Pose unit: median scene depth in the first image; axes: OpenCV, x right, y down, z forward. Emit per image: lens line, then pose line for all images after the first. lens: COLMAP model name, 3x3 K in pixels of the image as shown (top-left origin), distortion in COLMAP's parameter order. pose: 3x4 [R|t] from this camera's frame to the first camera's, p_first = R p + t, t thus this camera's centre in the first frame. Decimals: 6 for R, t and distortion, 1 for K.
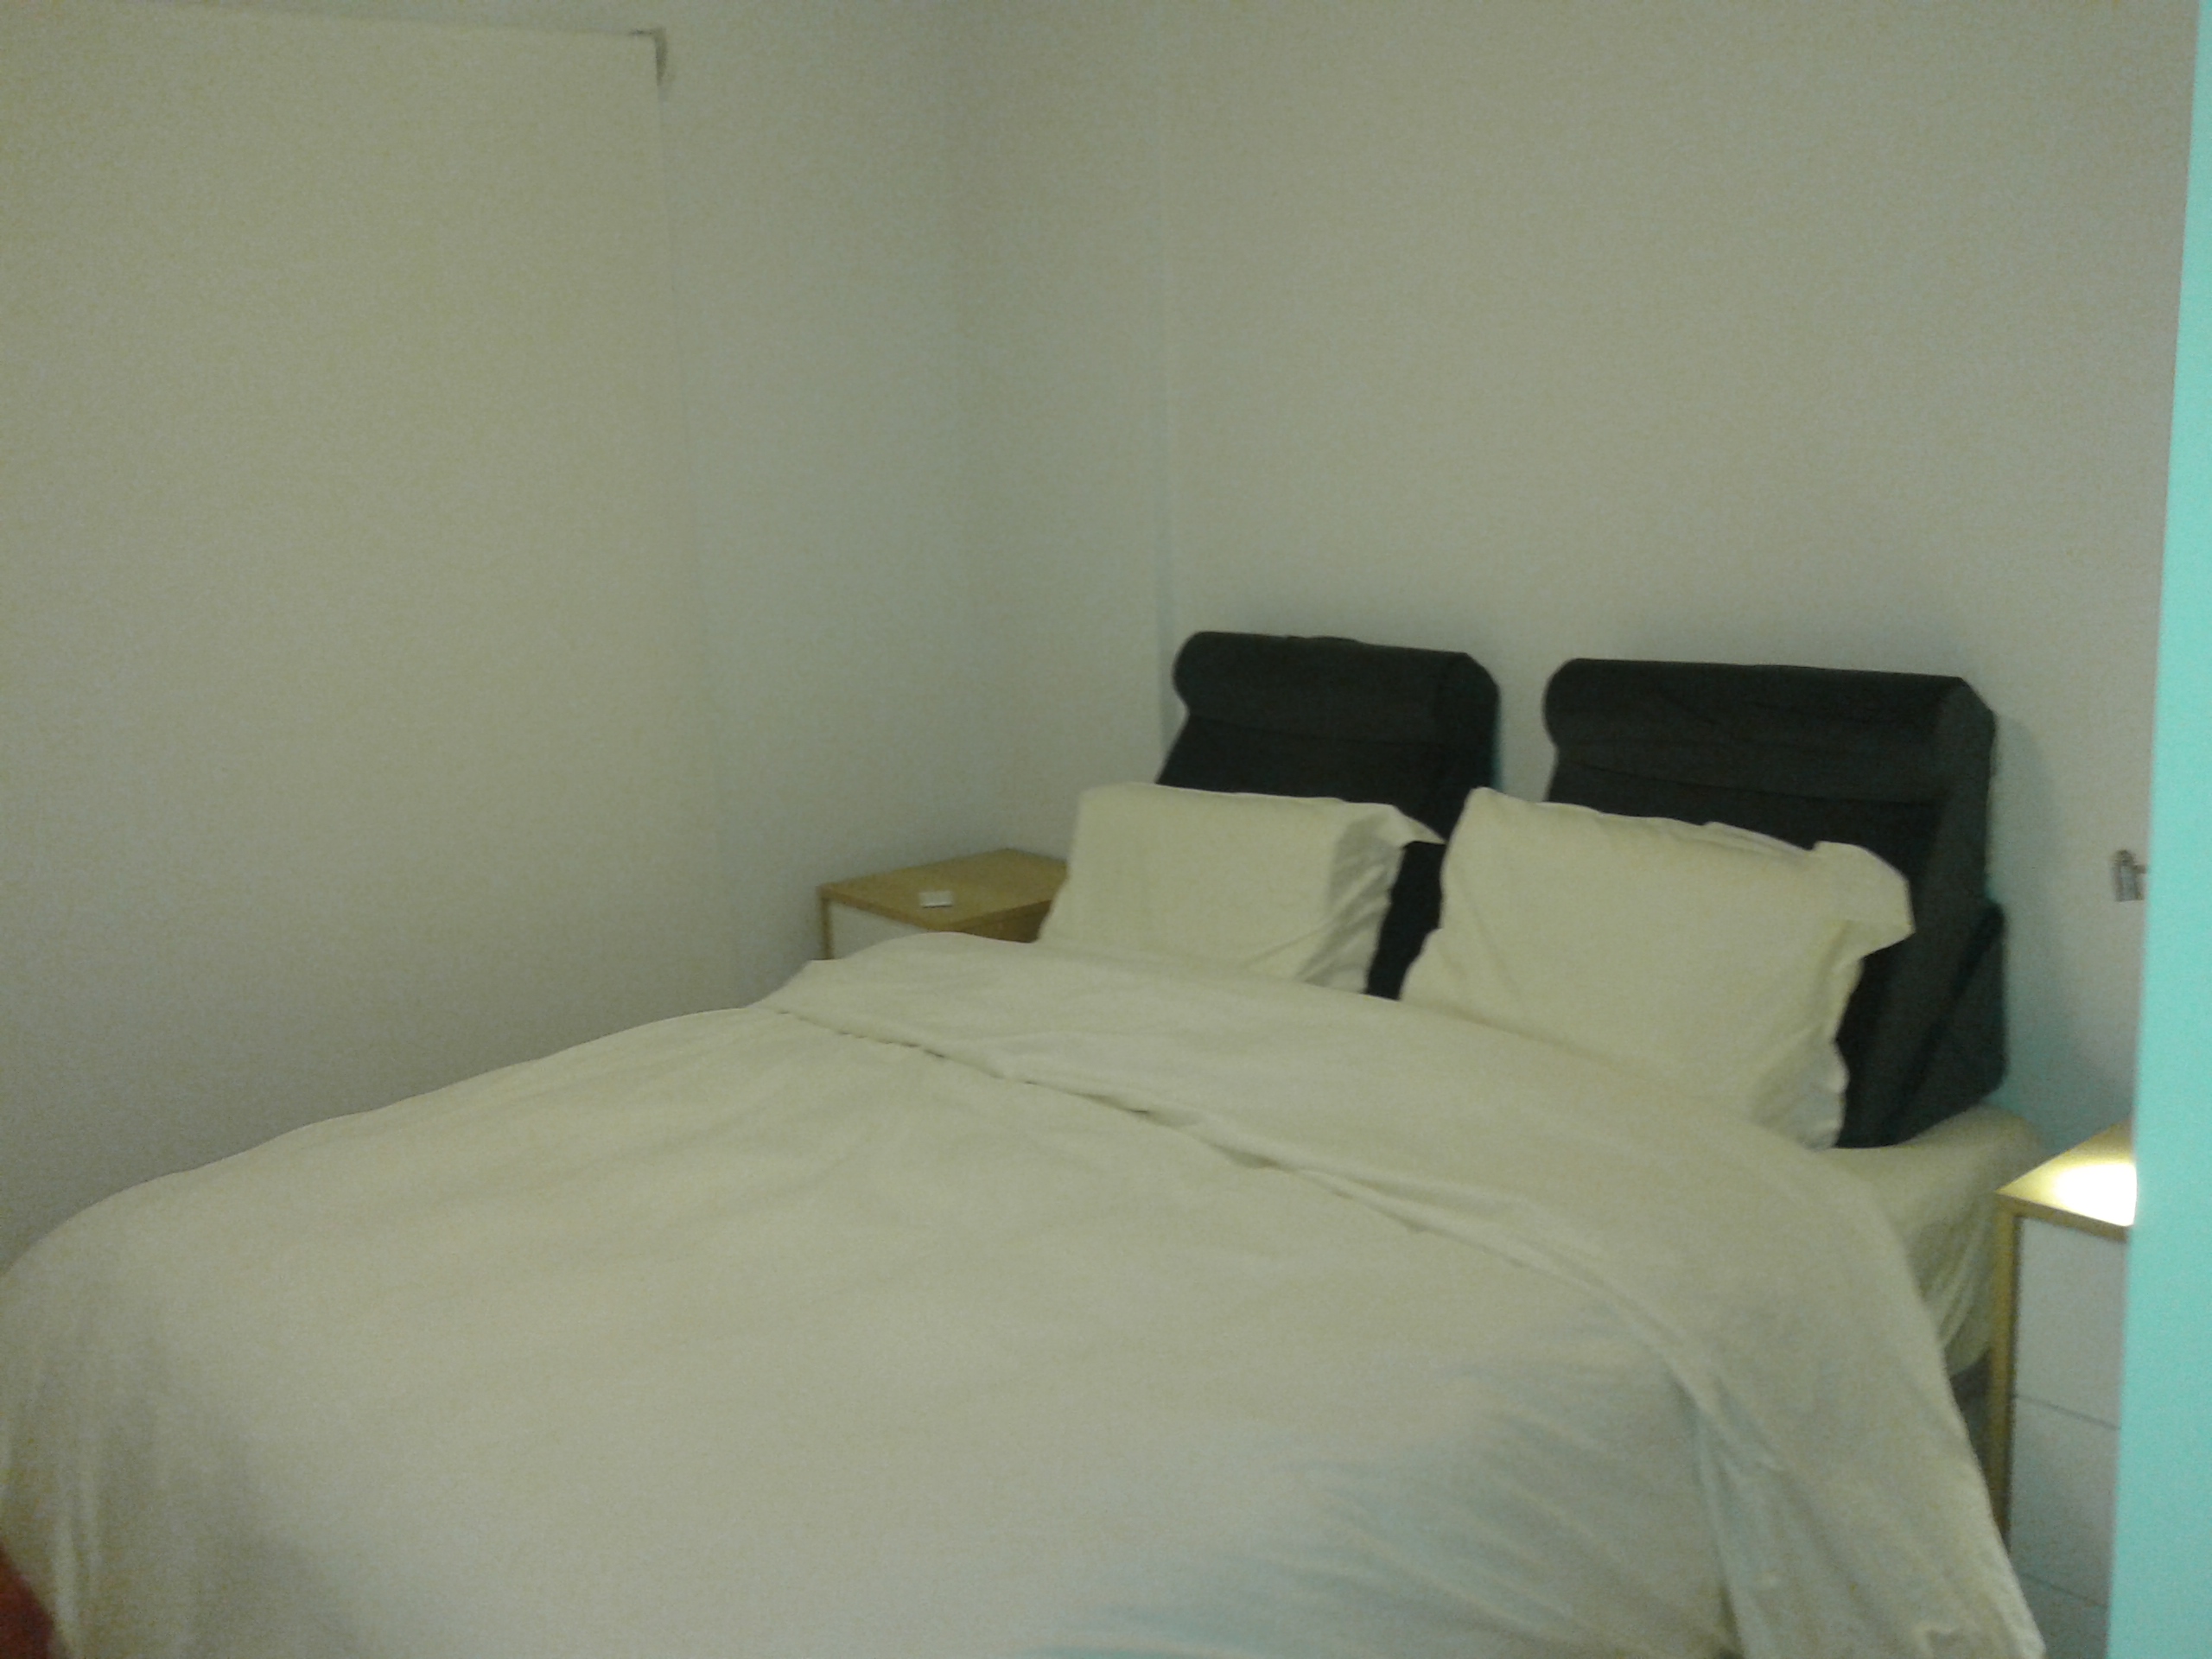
lens RADIAL K [[2080.2, 0, 1106.0], [0, 2080.2, 829.5], [0, 0, 1]] dist [0.116270, -0.233771]
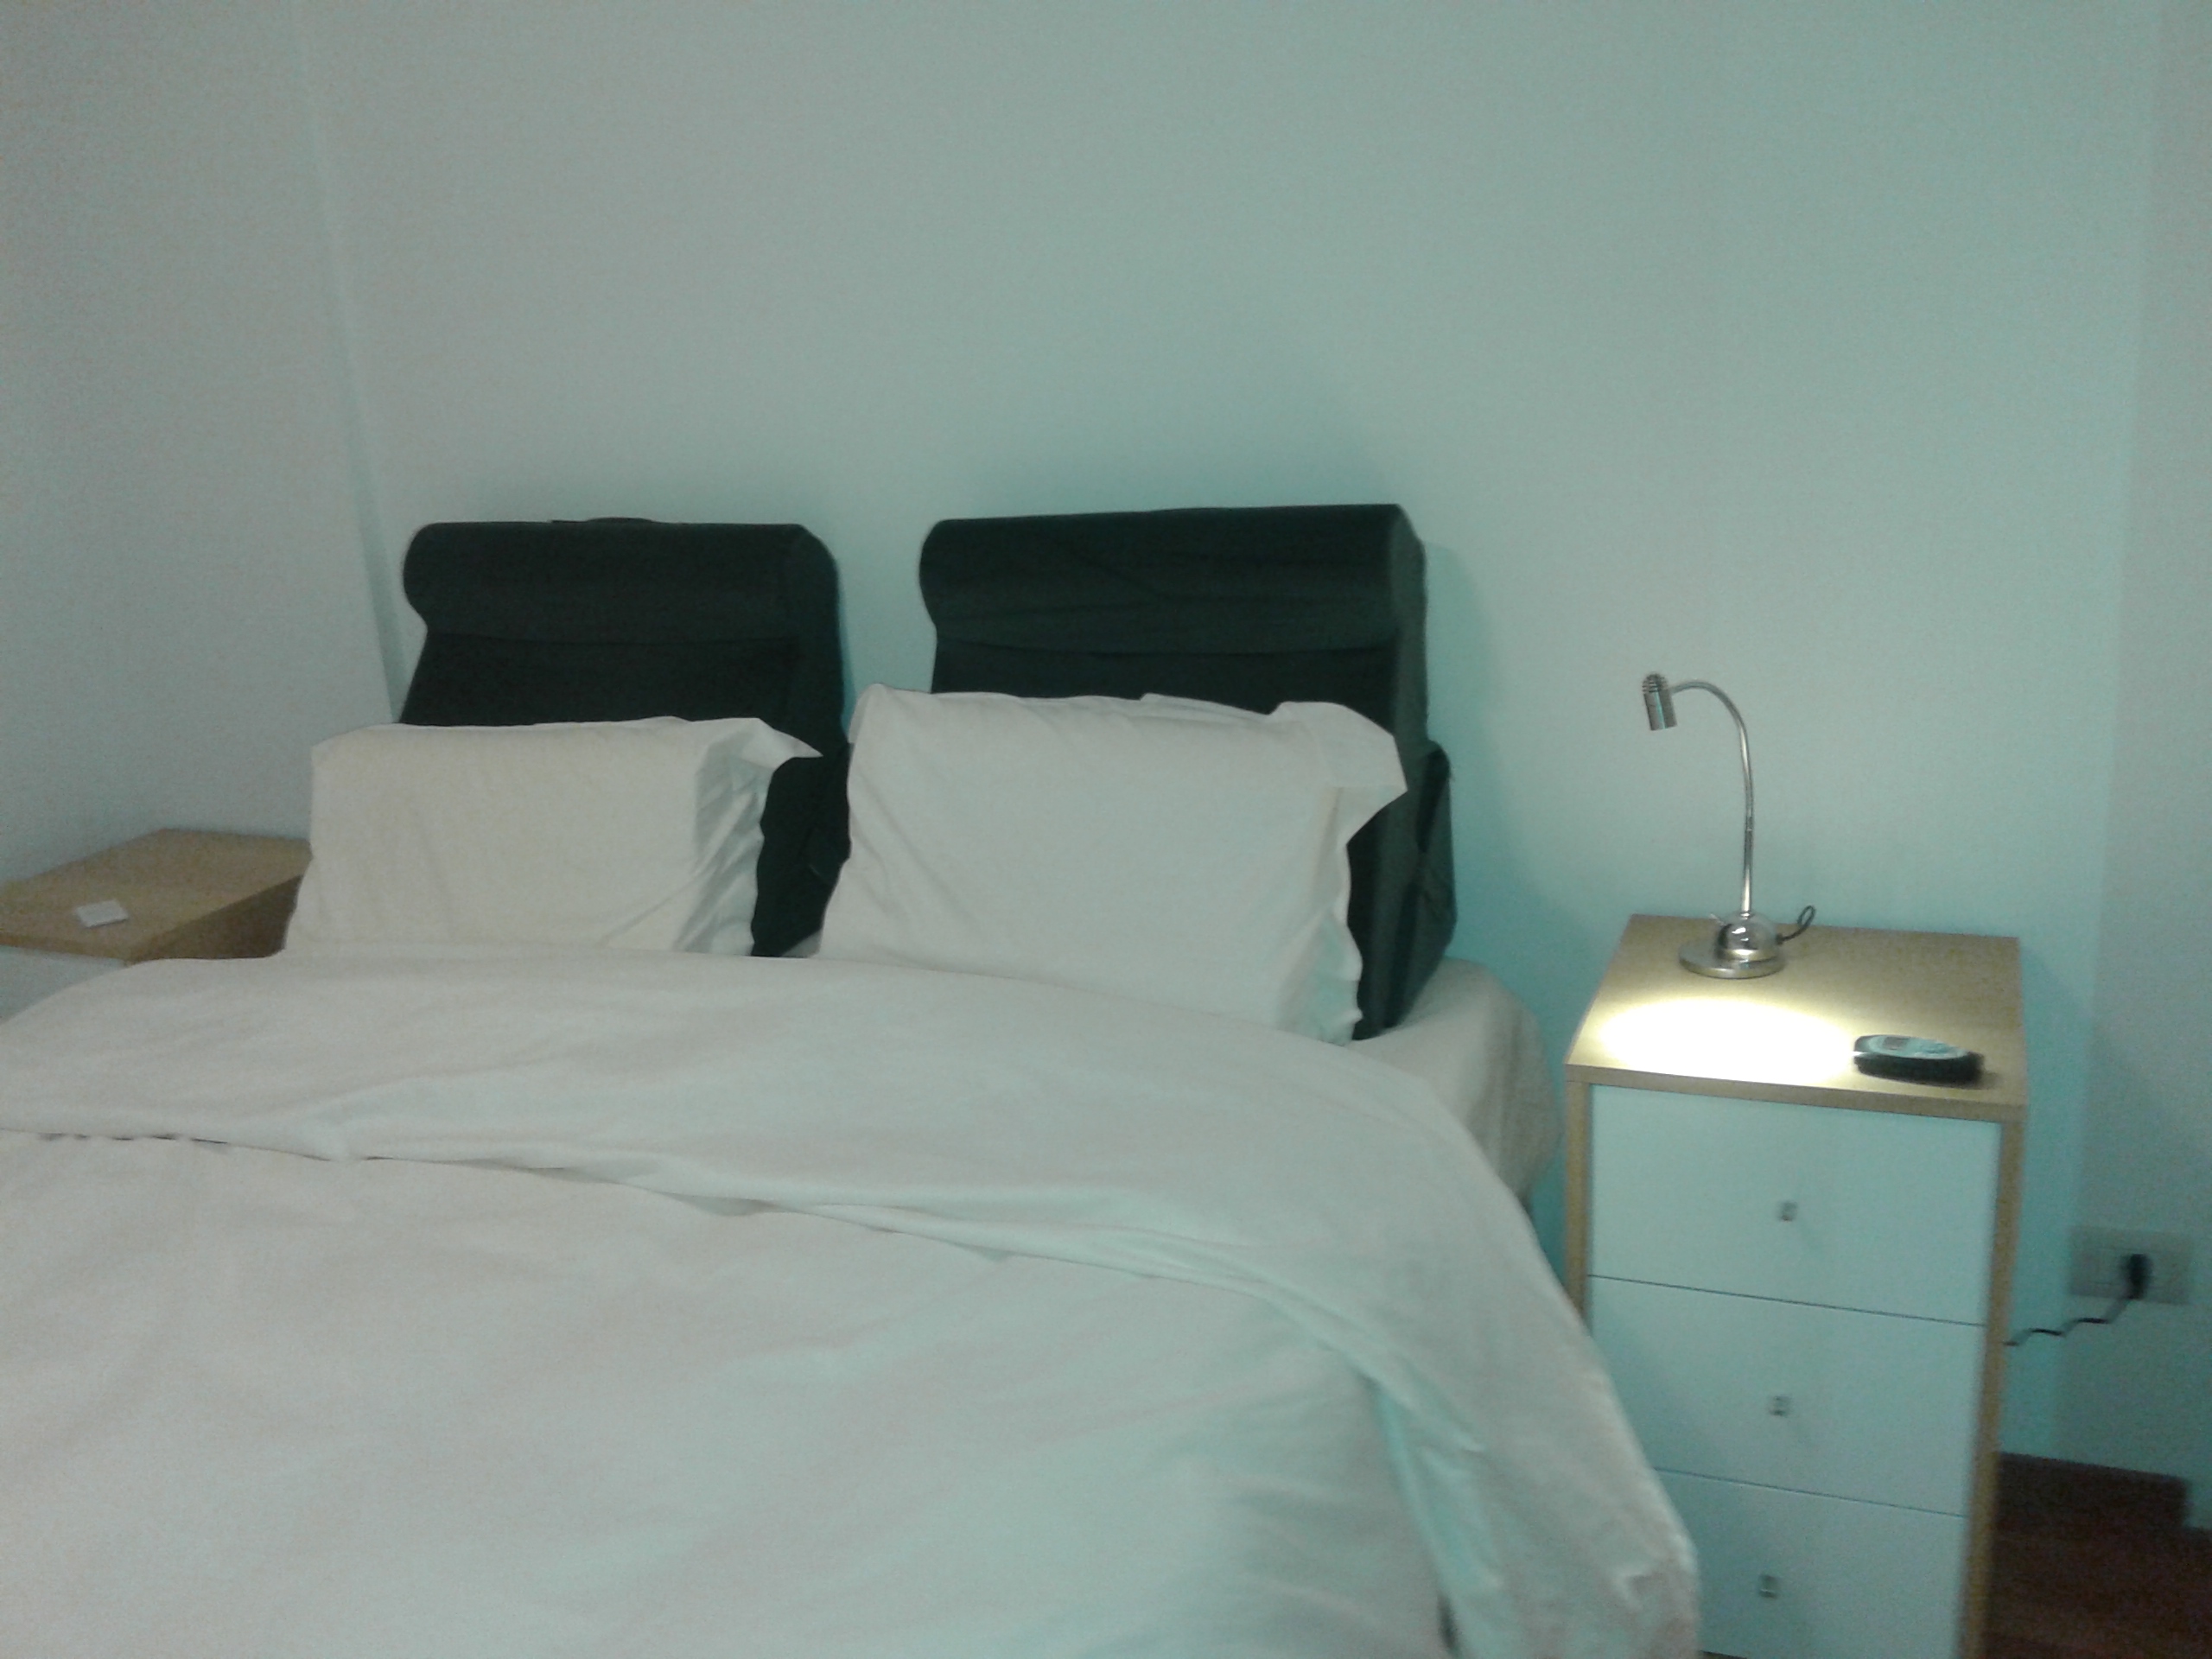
lens RADIAL K [[2080.2, 0, 1106.0], [0, 2080.2, 829.5], [0, 0, 1]] dist [0.116270, -0.233771]
pose [[0.894388, -0.148494, 0.421924, -0.099992], [0.121989, 0.988505, 0.089310, -0.027244], [-0.430336, -0.028407, 0.902222, 0.223427]]
